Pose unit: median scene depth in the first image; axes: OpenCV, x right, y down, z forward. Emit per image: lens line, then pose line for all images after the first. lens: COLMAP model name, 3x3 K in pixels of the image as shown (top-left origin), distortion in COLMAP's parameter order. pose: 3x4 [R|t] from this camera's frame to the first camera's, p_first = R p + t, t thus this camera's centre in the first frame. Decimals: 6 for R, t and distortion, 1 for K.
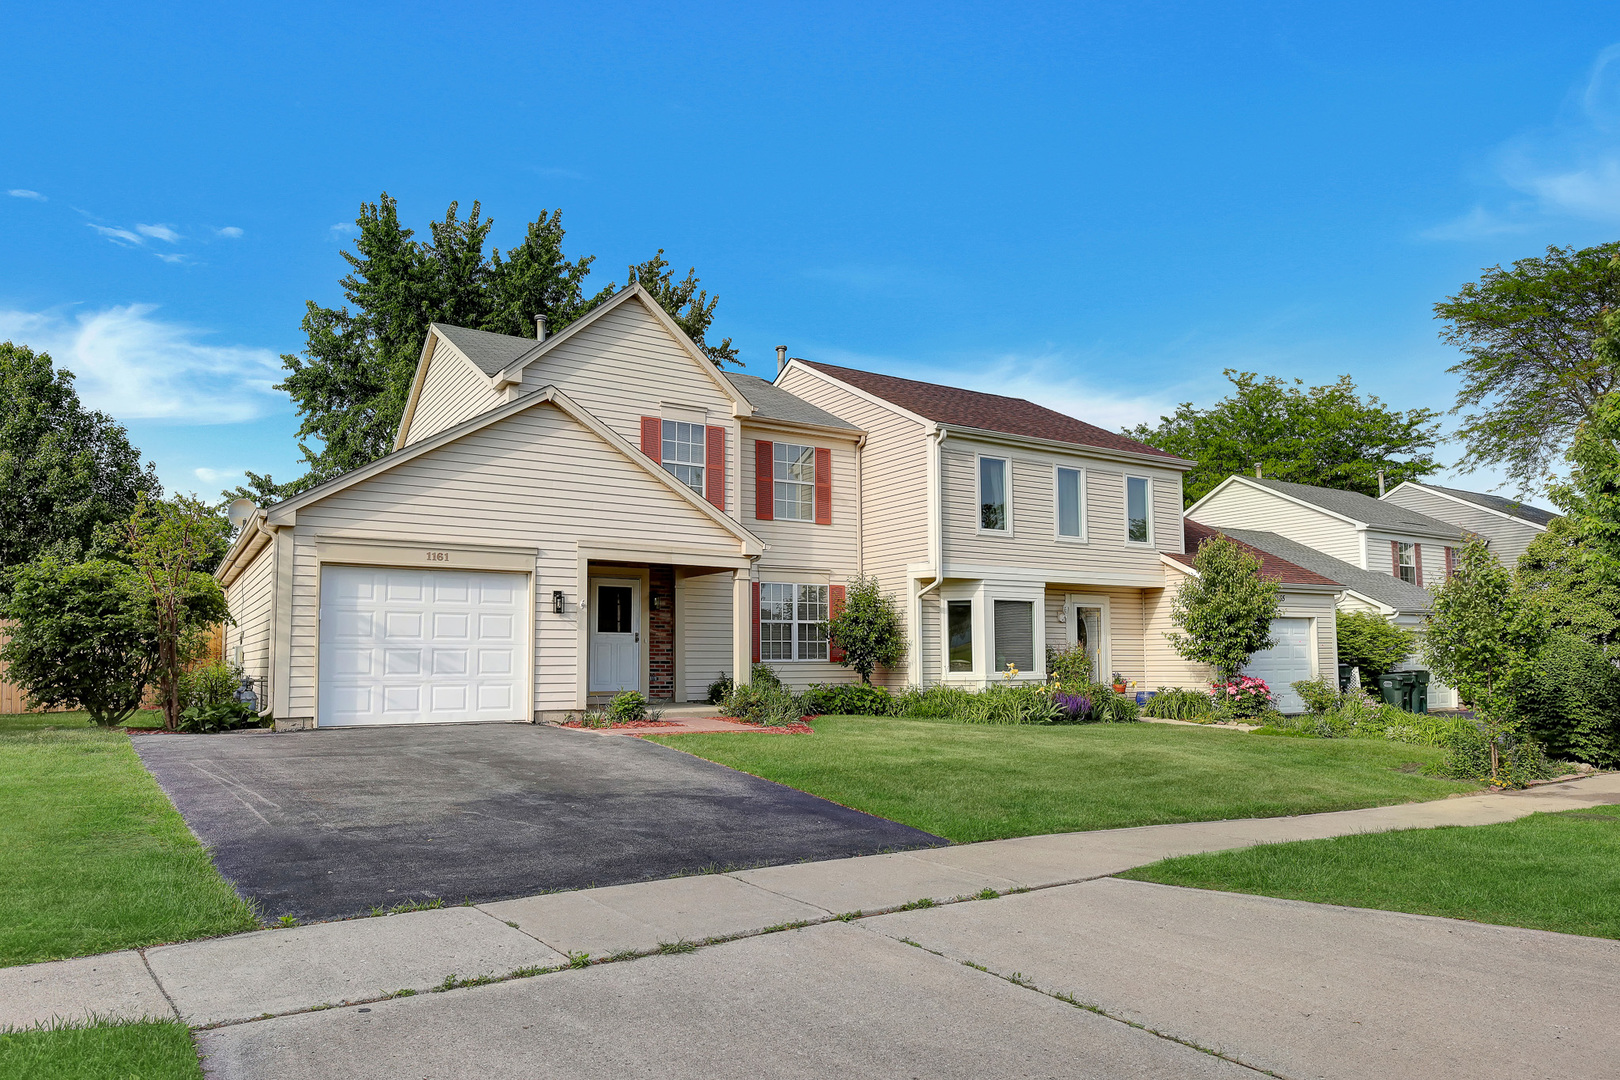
lens RADIAL K [[1022.8, 0, 810.0], [0, 1022.8, 540.0], [0, 0, 1]] dist [0.000060, -0.000035]
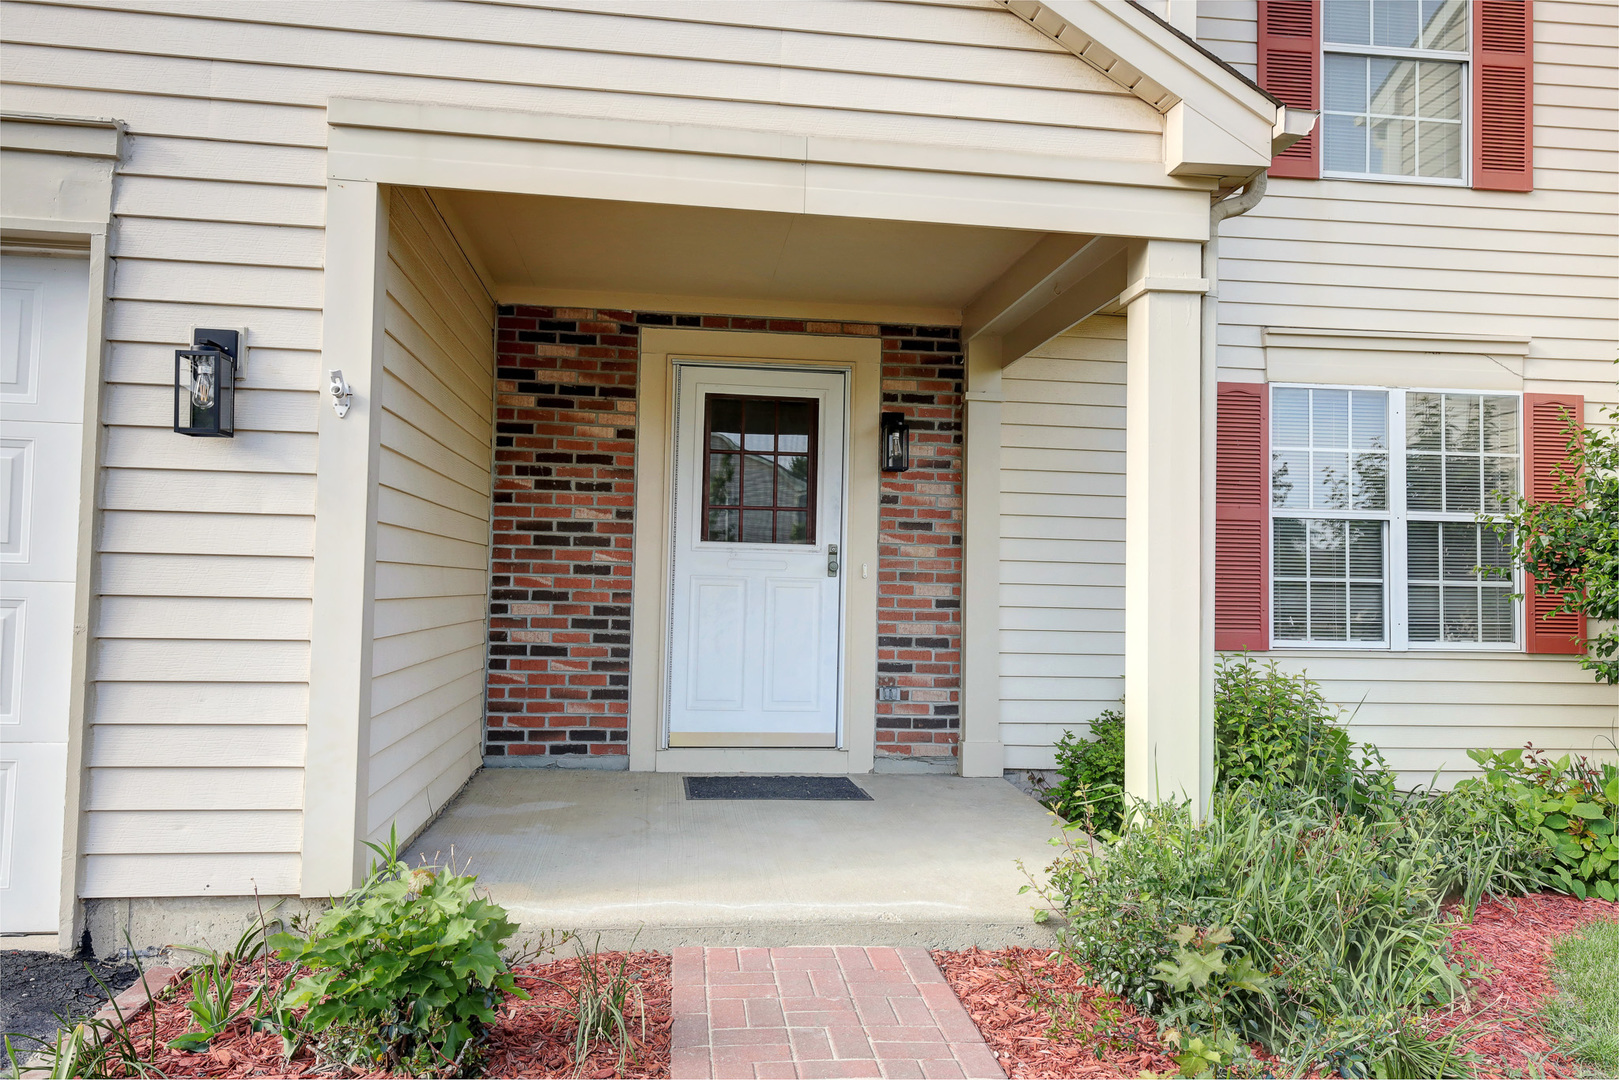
lens RADIAL K [[1137.4, 0, 809.5], [0, 1137.4, 540.0], [0, 0, 1]] dist [0.008048, 0.000644]
pose [[0.904009, 0.004842, -0.427486, -0.029720], [0.026414, 0.997393, 0.067155, 0.066057], [0.426697, -0.072001, 0.901524, 0.688576]]
